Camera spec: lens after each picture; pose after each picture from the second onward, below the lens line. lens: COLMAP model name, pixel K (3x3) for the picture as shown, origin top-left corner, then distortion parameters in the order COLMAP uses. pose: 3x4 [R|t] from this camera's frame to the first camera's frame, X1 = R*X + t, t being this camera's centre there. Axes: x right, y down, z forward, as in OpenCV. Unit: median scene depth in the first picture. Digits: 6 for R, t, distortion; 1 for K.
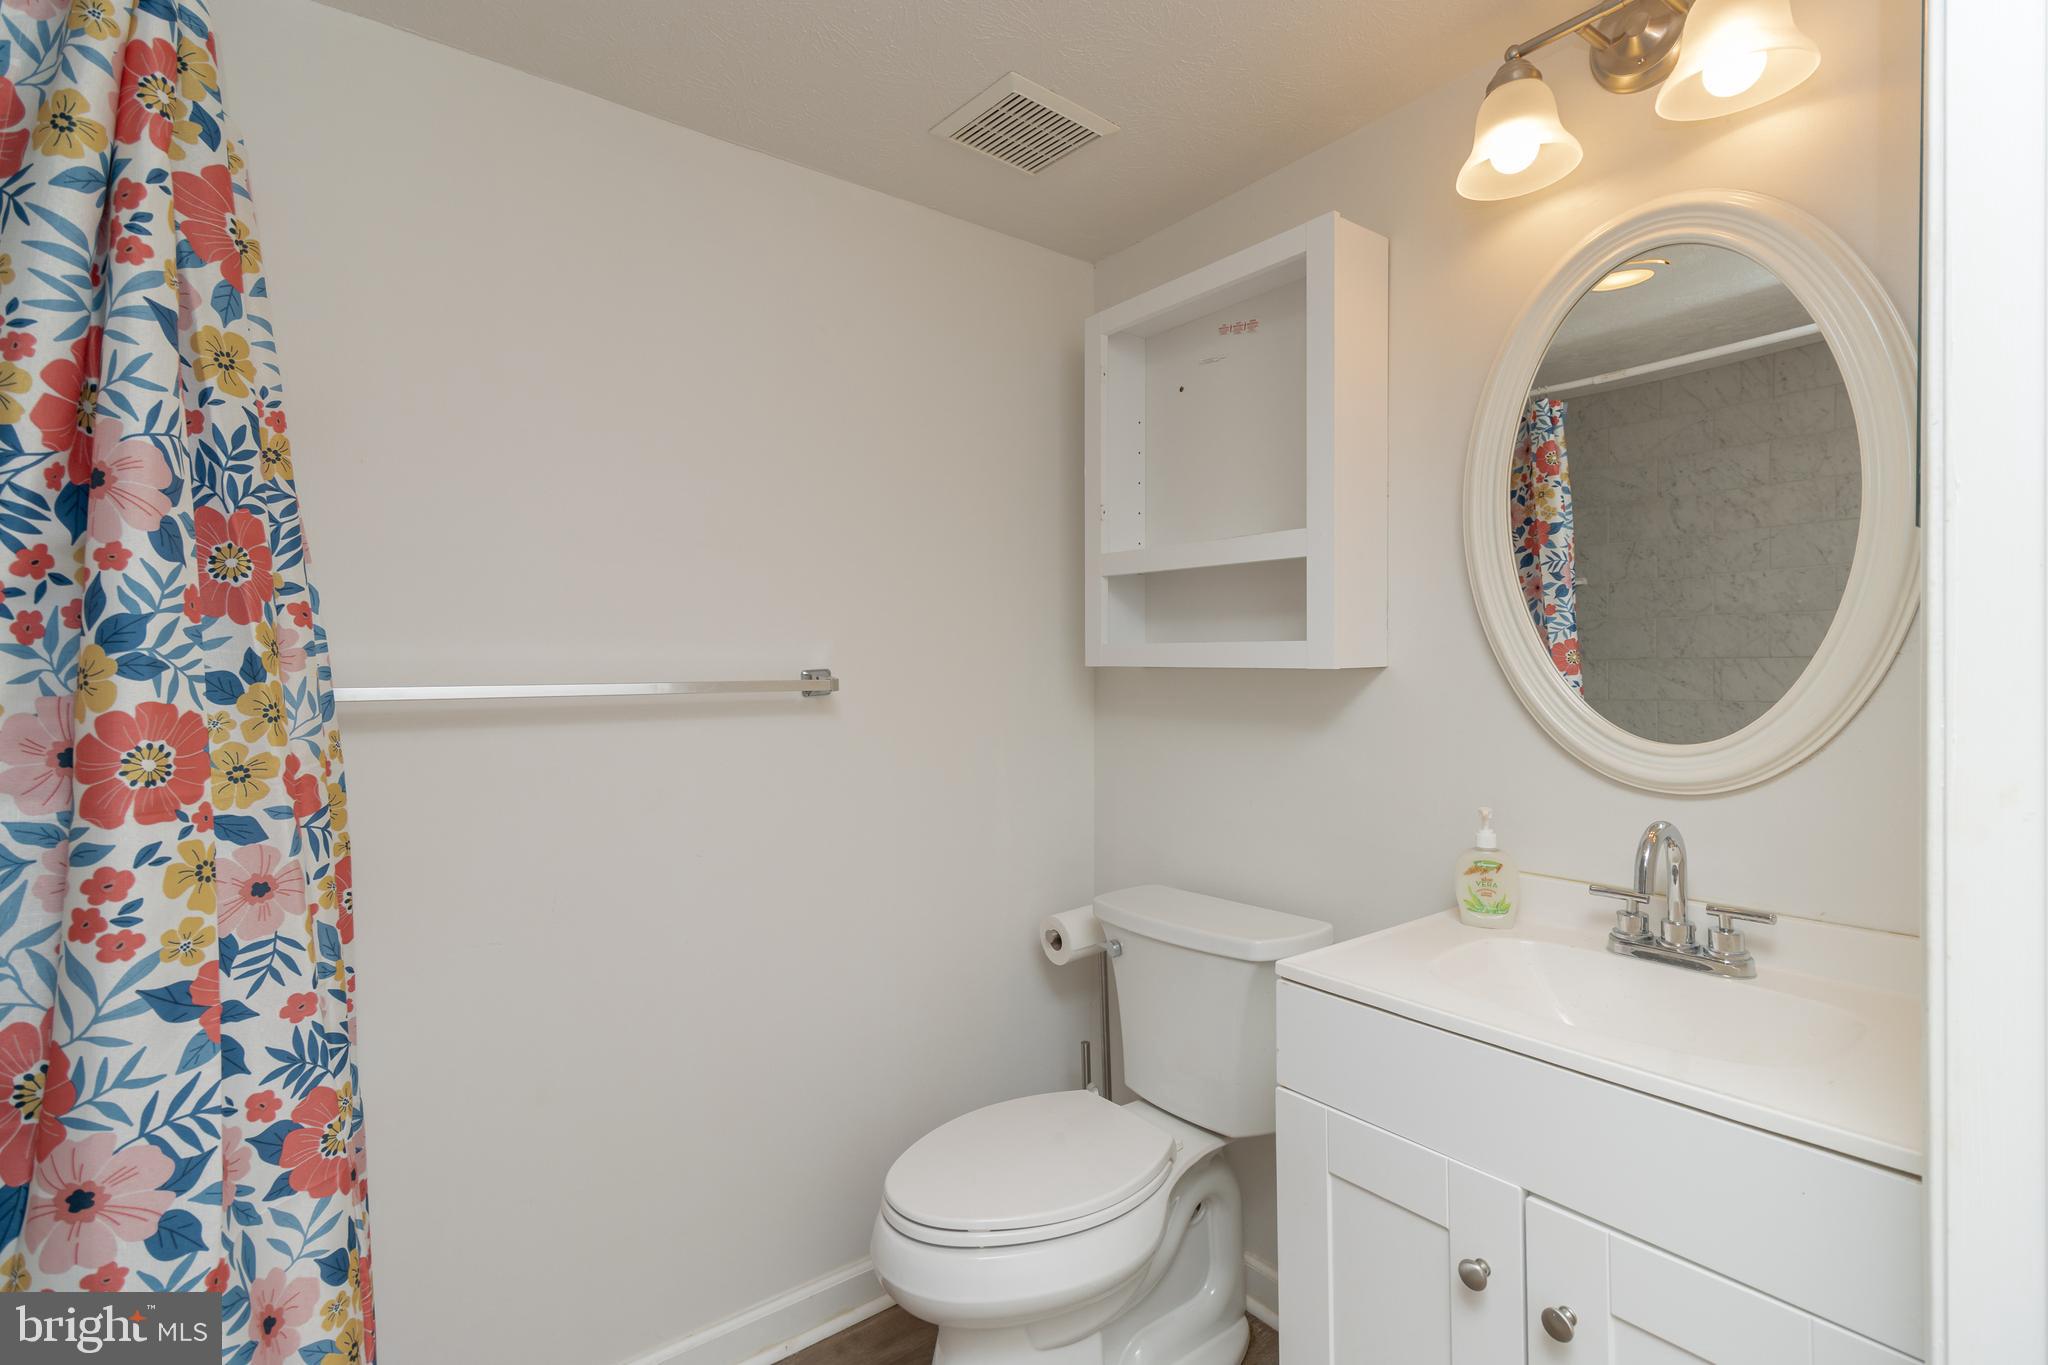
lens RADIAL K [[946.0, 0, 1030.9], [0, 946.0, 673.3], [0, 0, 1]] dist [0.001828, -0.000549]
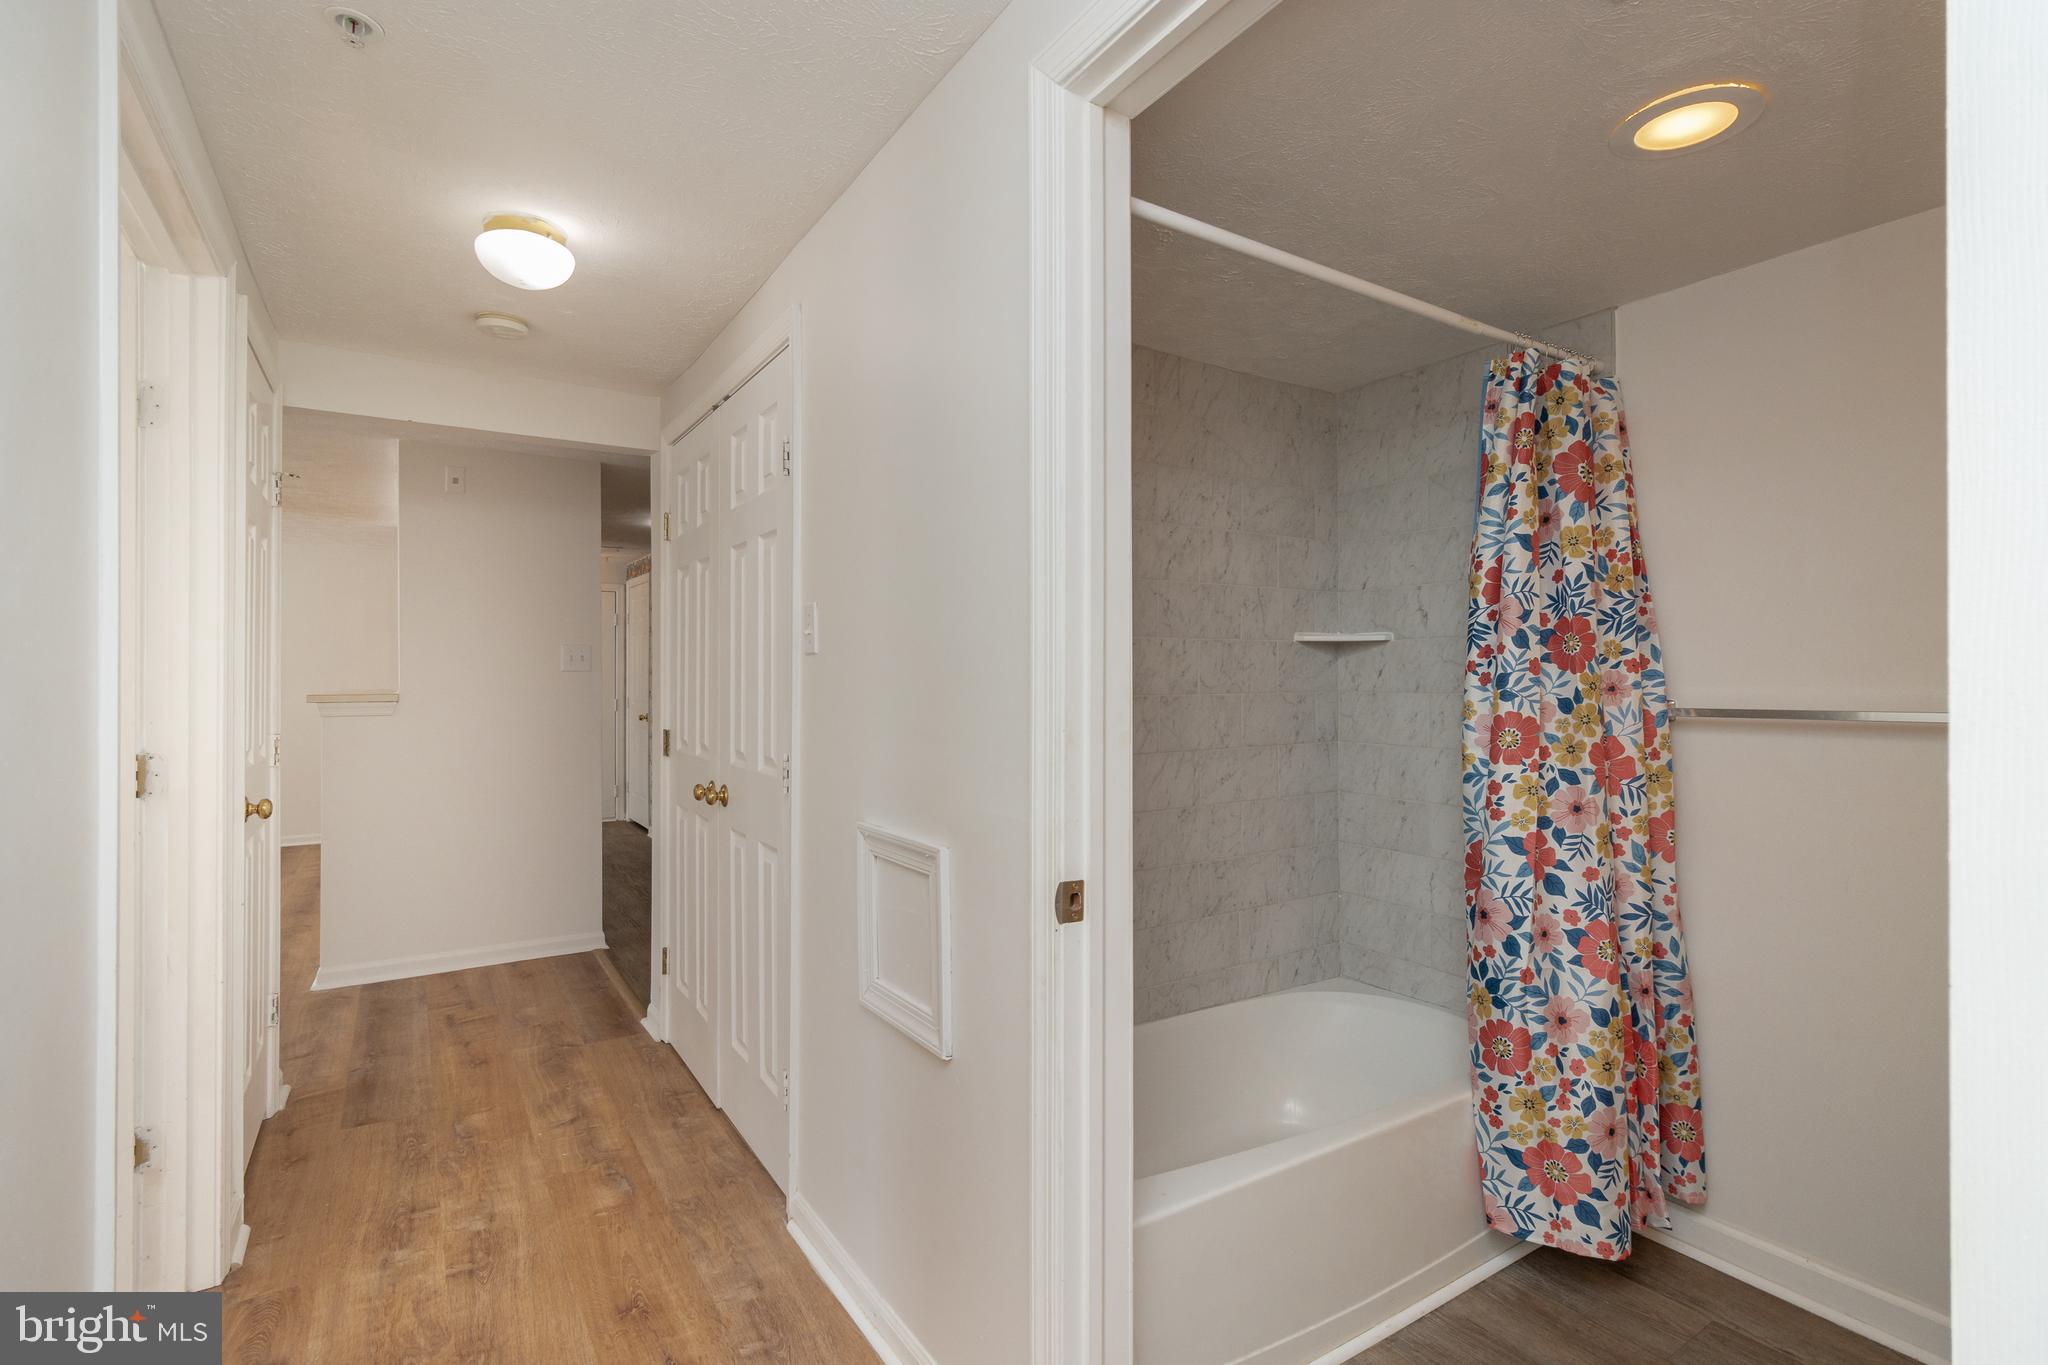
lens RADIAL K [[946.0, 0, 1030.9], [0, 946.0, 673.3], [0, 0, 1]] dist [0.001828, -0.000549]
pose [[-0.071114, -0.003538, -0.997462, 1.389356], [-0.005329, 0.999981, -0.003167, -0.046704], [0.997454, 0.005091, -0.071131, 0.007411]]
